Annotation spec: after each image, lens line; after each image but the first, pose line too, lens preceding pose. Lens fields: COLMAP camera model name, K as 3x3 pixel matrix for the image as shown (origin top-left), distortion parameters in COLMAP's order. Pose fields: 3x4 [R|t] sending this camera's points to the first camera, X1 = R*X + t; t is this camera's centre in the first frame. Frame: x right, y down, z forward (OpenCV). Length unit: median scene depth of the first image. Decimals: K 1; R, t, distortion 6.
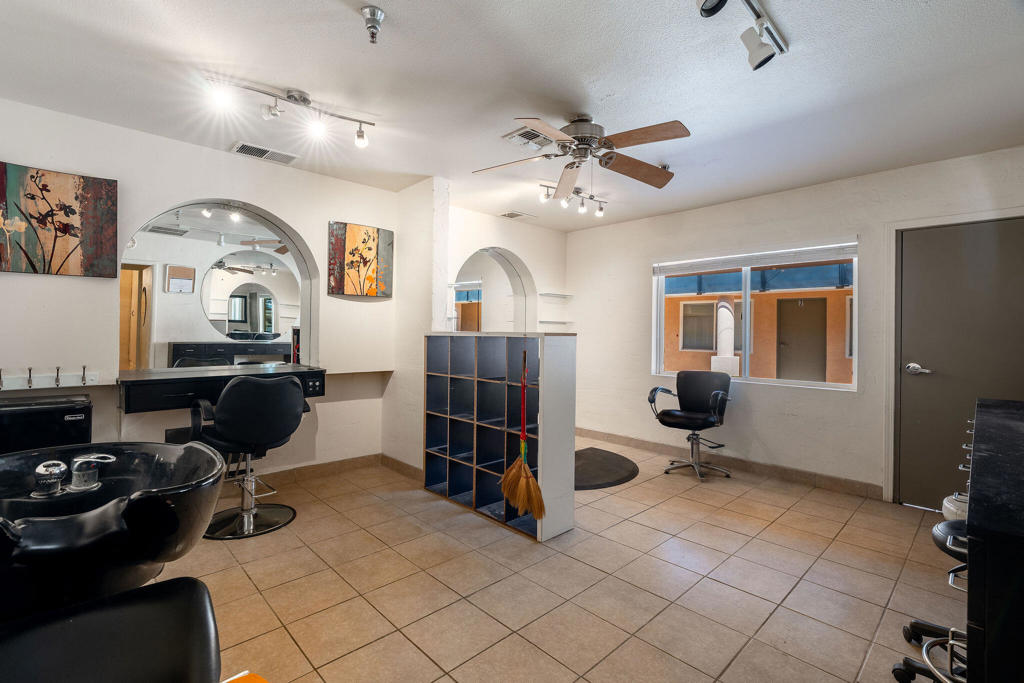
lens RADIAL K [[463.8, 0, 508.8], [0, 463.8, 333.3], [0, 0, 1]] dist [-0.001035, 0.000213]
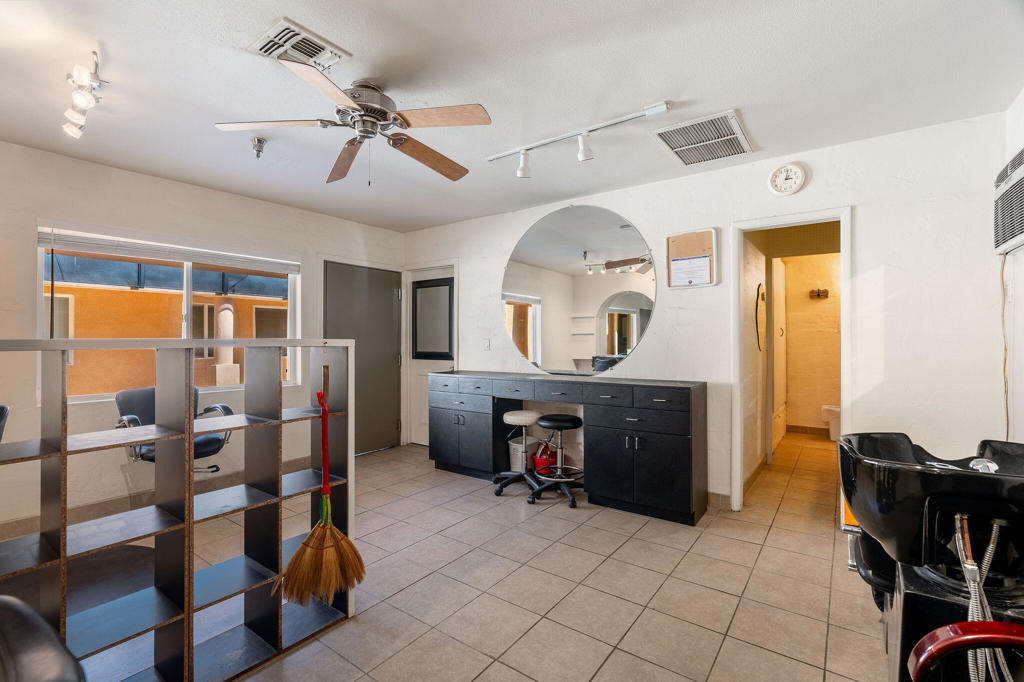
lens RADIAL K [[463.8, 0, 507.2], [0, 463.8, 338.7], [0, 0, 1]] dist [-0.001035, 0.000213]
pose [[-0.167493, -0.008310, 0.985838, -0.703780], [0.004399, 0.999948, 0.009177, -0.007337], [-0.985864, 0.005874, -0.167447, 0.862366]]
